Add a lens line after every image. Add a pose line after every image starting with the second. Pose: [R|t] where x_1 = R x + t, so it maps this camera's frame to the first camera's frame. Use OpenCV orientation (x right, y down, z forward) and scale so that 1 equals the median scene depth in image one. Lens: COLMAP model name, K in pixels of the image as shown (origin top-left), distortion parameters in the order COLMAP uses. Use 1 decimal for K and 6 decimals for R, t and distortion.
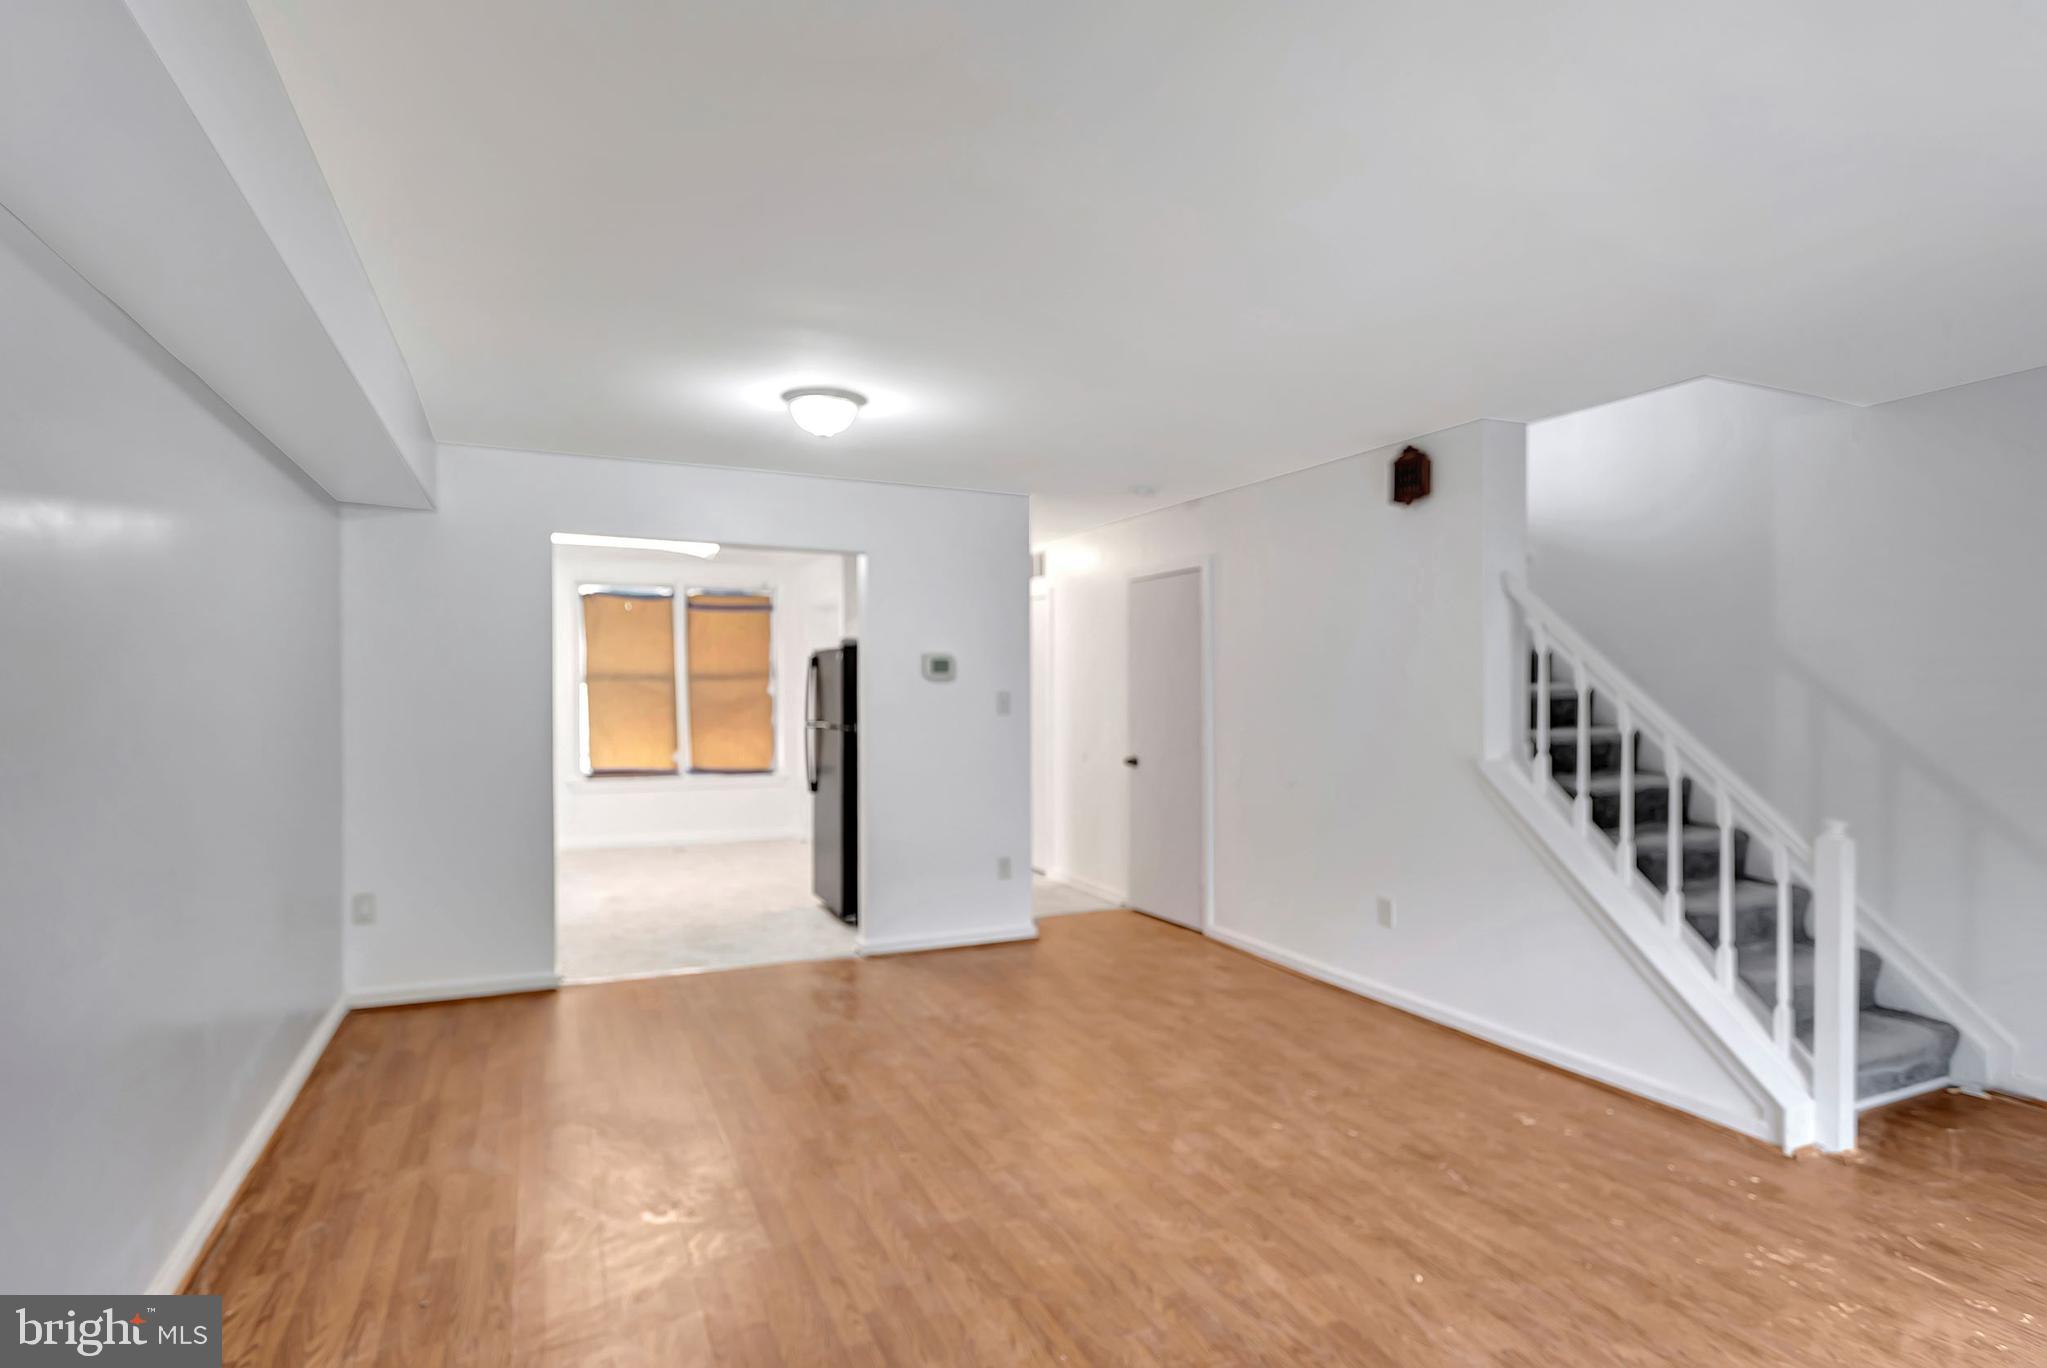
lens RADIAL K [[1042.0, 0, 1023.5], [0, 1042.0, 684.0], [0, 0, 1]] dist [0.000275, 0.000822]
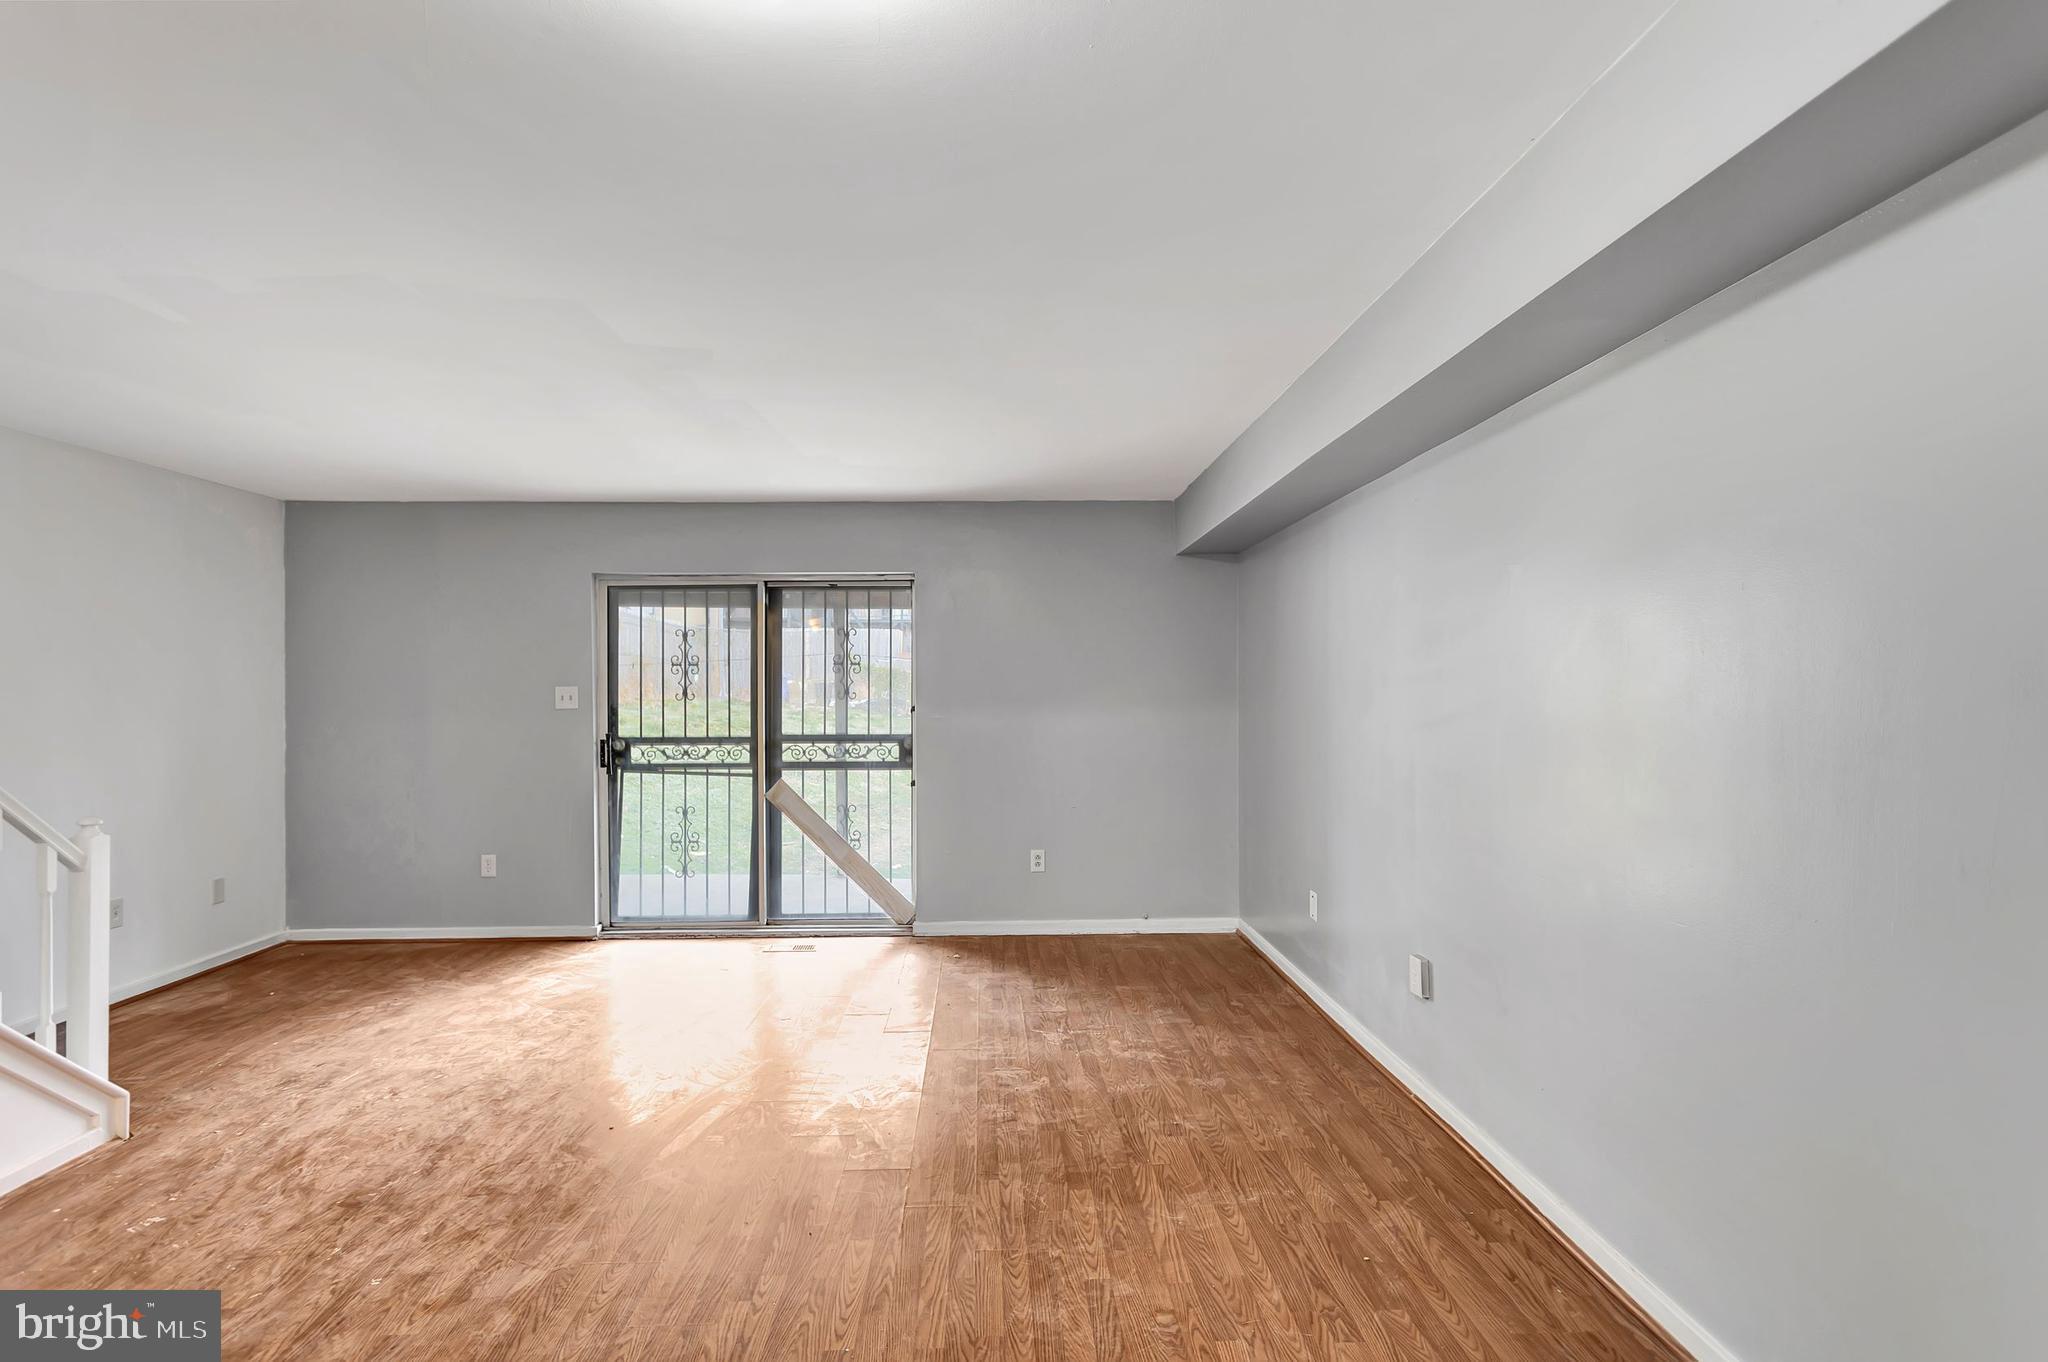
lens RADIAL K [[1042.5, 0, 1024.0], [0, 1042.5, 681.0], [0, 0, 1]] dist [0.000275, 0.000822]
pose [[-0.923726, 0.007368, 0.382983, -0.413736], [0.001848, 0.999889, -0.014780, 0.007991], [-0.383049, -0.012945, -0.923637, 1.332256]]
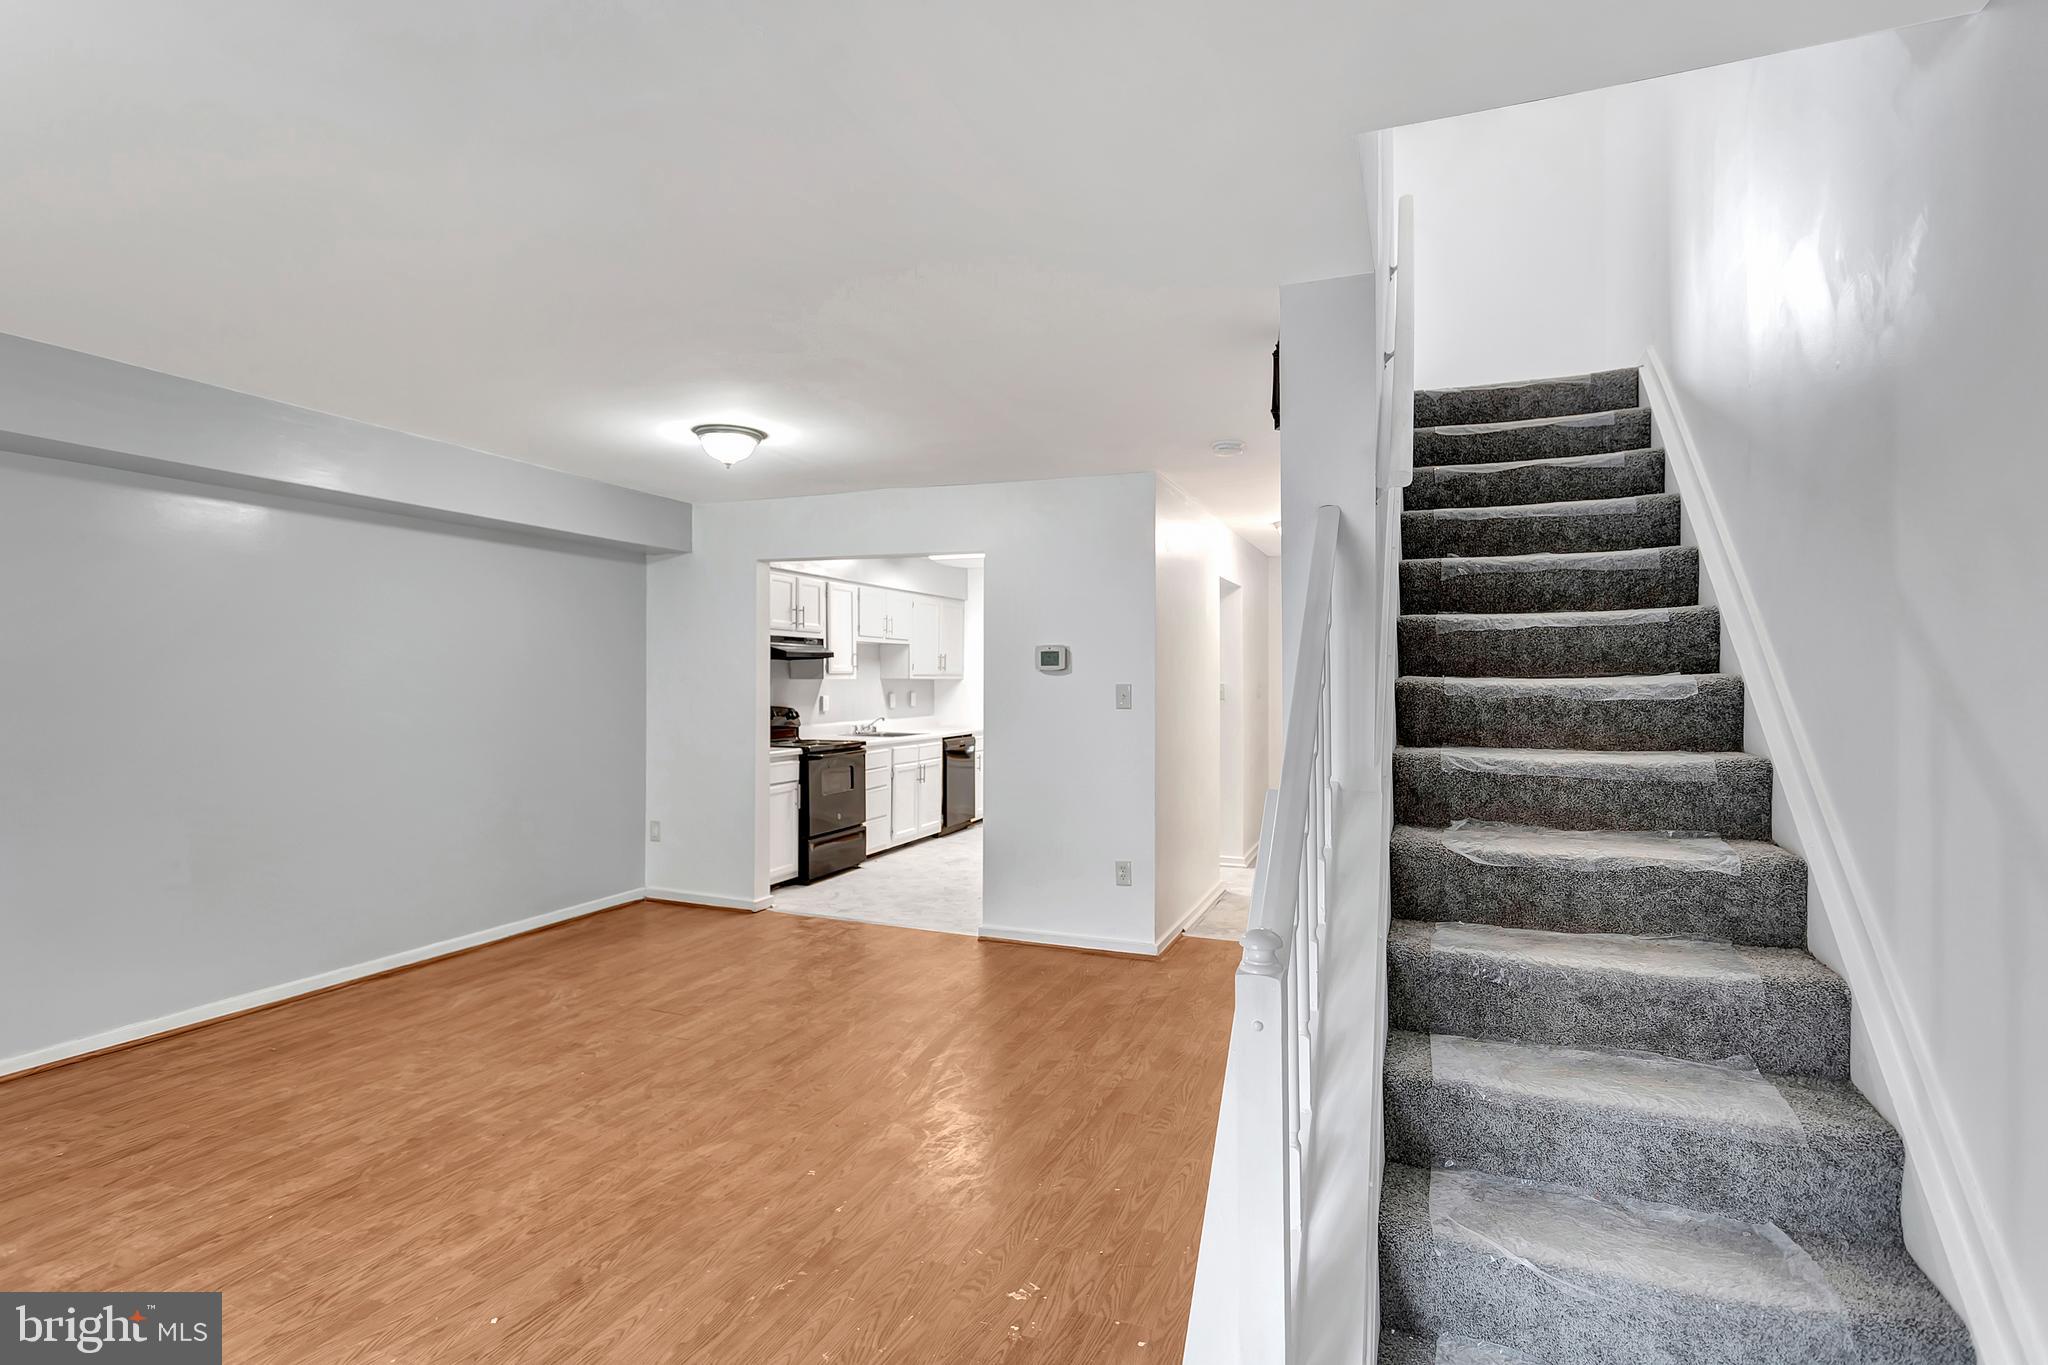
lens RADIAL K [[1018.9, 0, 1003.1], [0, 1018.9, 685.3], [0, 0, 1]] dist [-0.000712, -0.000311]
pose [[0.681087, 0.005846, -0.732179, 0.867198], [0.000591, 0.999963, 0.008534, 0.002570], [0.732202, -0.006245, 0.681059, 0.467724]]
